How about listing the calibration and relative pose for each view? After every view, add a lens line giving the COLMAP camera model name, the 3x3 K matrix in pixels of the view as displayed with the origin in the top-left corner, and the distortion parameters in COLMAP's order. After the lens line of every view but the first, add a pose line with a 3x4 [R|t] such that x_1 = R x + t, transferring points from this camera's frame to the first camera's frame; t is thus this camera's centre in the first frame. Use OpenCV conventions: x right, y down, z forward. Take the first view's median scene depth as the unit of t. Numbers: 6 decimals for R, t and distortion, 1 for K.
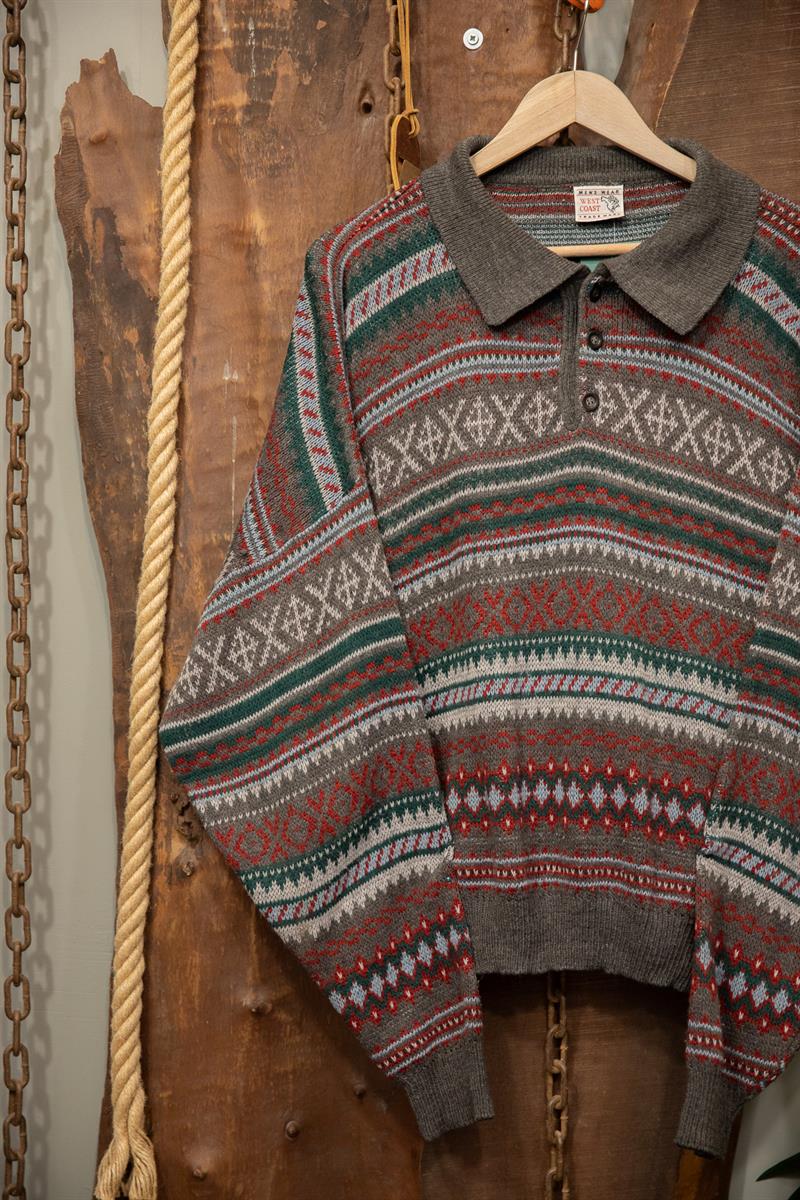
lens RADIAL K [[2109.7, 0, 396.7], [0, 2109.7, 606.3], [0, 0, 1]] dist [0.141061, 0.000000]
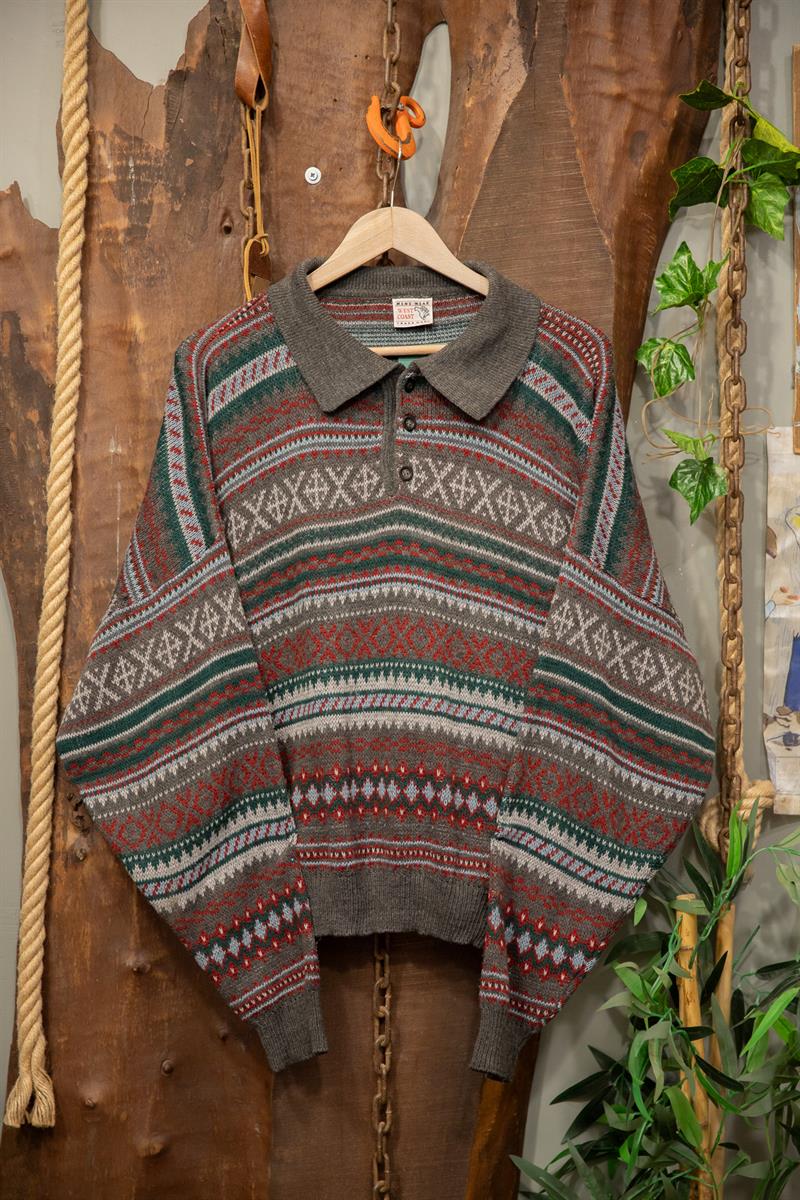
lens RADIAL K [[2109.7, 0, 403.6], [0, 2109.7, 605.7], [0, 0, 1]] dist [0.141061, 0.000000]
pose [[0.999399, -0.003459, 0.034493, 0.045681], [0.003529, 0.999992, -0.001973, -0.016097], [-0.034486, 0.002093, 0.999403, -0.227092]]
